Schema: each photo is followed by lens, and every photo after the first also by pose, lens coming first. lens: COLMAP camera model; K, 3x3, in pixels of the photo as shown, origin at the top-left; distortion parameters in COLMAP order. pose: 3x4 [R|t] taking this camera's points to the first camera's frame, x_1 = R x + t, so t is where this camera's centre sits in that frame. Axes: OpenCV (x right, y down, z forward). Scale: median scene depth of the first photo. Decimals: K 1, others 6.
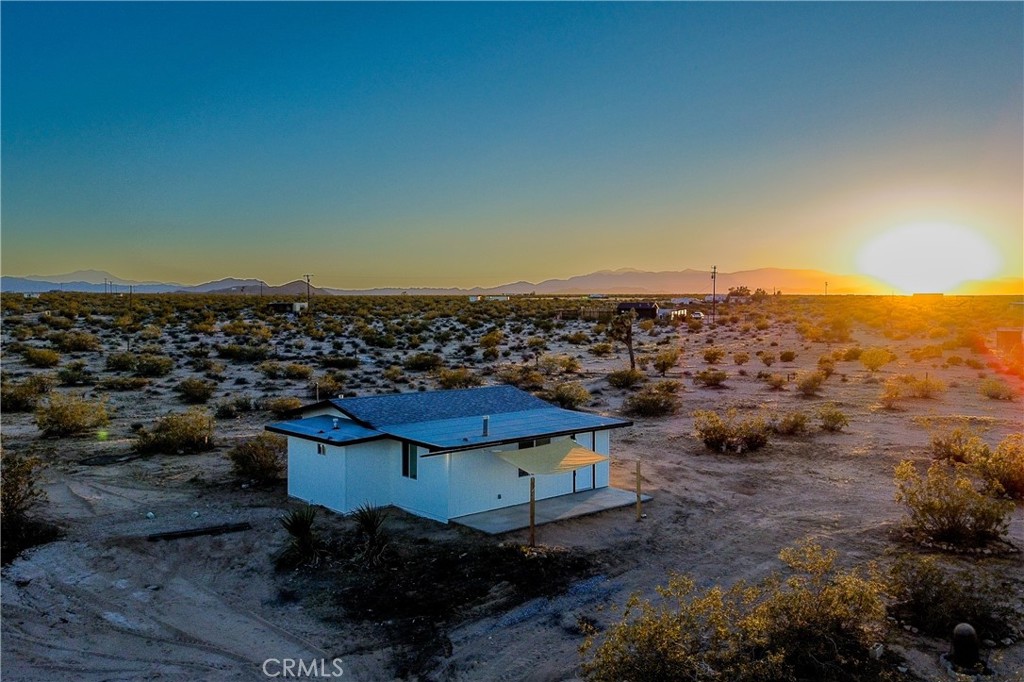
lens RADIAL K [[872.8, 0, 515.0], [0, 872.8, 342.1], [0, 0, 1]] dist [0.071134, -0.070793]
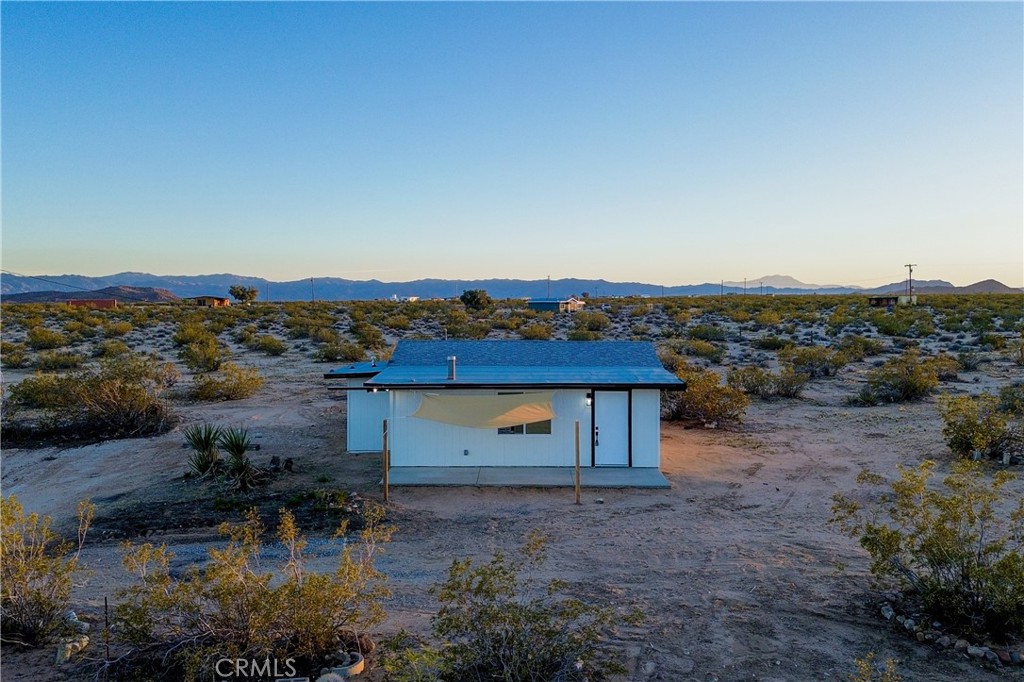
lens RADIAL K [[872.8, 0, 513.8], [0, 872.8, 340.5], [0, 0, 1]] dist [0.071134, -0.070793]
pose [[0.730935, 0.025691, -0.681963, 0.572377], [-0.030179, 0.999530, 0.005307, 0.060880], [0.681779, 0.016702, 0.731367, 0.399557]]
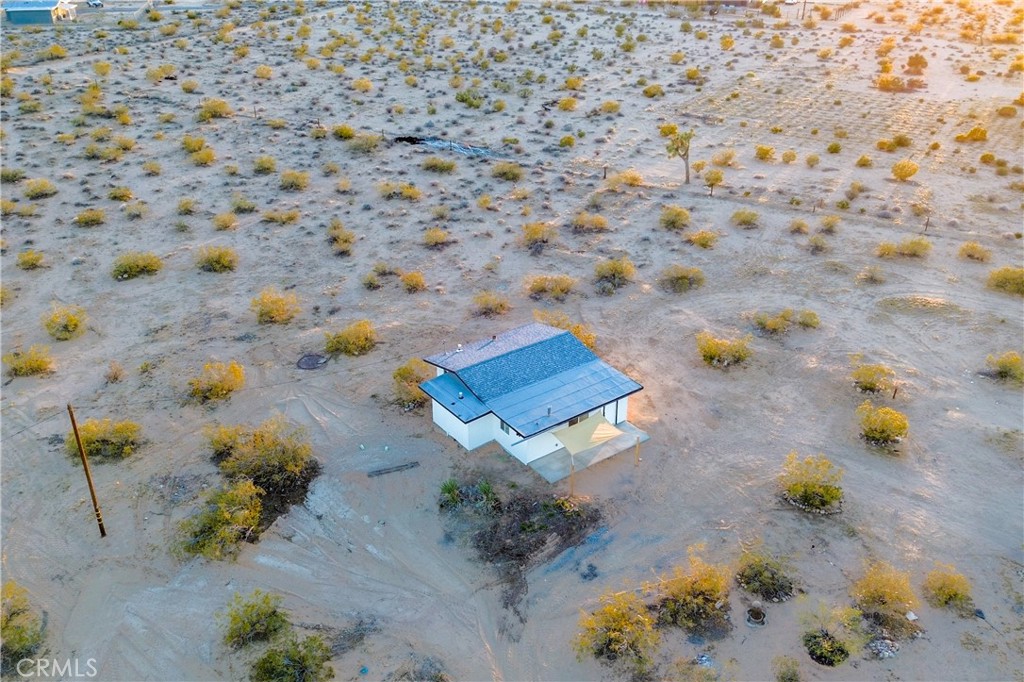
lens RADIAL K [[872.8, 0, 515.0], [0, 872.8, 337.7], [0, 0, 1]] dist [0.071134, -0.070793]
pose [[0.995499, 0.040750, -0.085565, 0.037838], [-0.000738, 0.906146, 0.422964, -0.724767], [0.094770, -0.420997, 0.902098, -0.460555]]
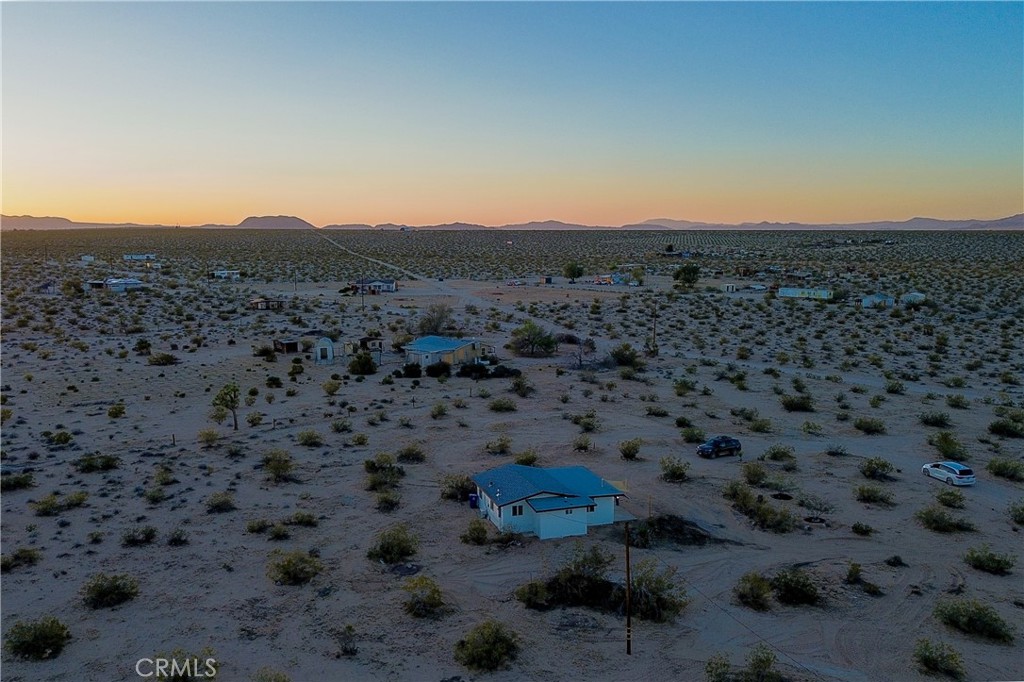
lens RADIAL K [[872.8, 0, 513.6], [0, 872.8, 342.8], [0, 0, 1]] dist [0.071134, -0.070793]
pose [[0.409431, -0.118144, 0.904659, -2.296864], [0.052602, 0.992987, 0.105872, -0.567378], [-0.910823, 0.004240, 0.412774, 0.183866]]
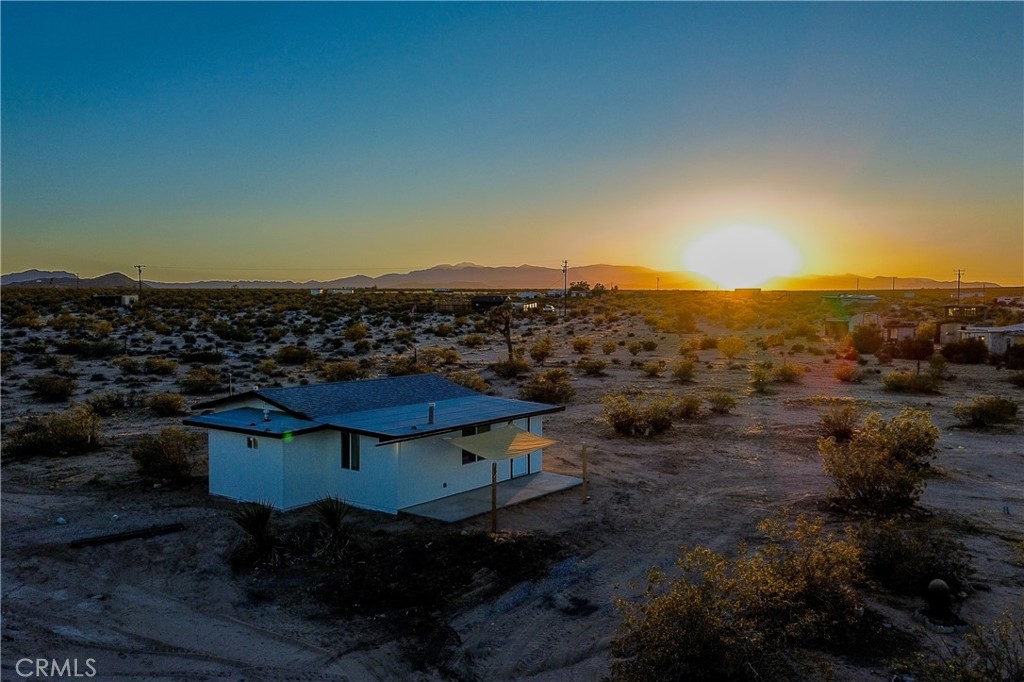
lens RADIAL K [[872.8, 0, 516.6], [0, 872.8, 338.1], [0, 0, 1]] dist [0.071134, -0.070793]
pose [[0.982583, -0.008055, 0.185650, -0.116322], [0.007772, 0.999967, 0.002252, 0.010035], [-0.185662, -0.000770, 0.982613, 0.020898]]
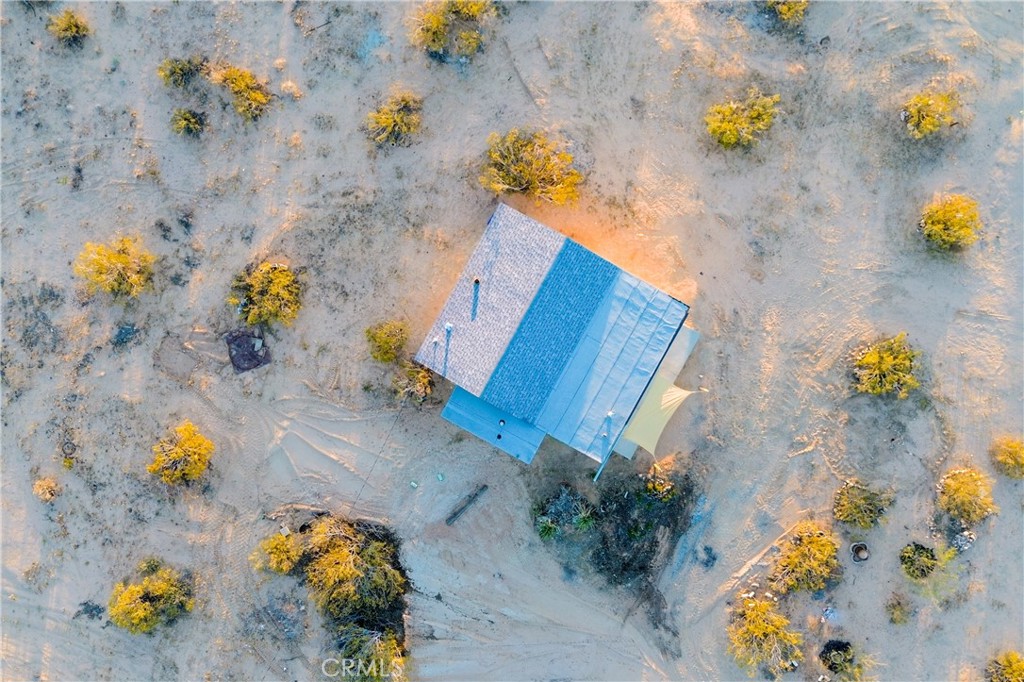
lens RADIAL K [[872.8, 0, 513.7], [0, 872.8, 339.4], [0, 0, 1]] dist [0.071134, -0.070793]
pose [[0.944764, -0.327088, -0.020825, -0.113689], [0.030195, 0.023595, 0.999265, -1.347259], [-0.326357, -0.944699, 0.032168, 1.090567]]
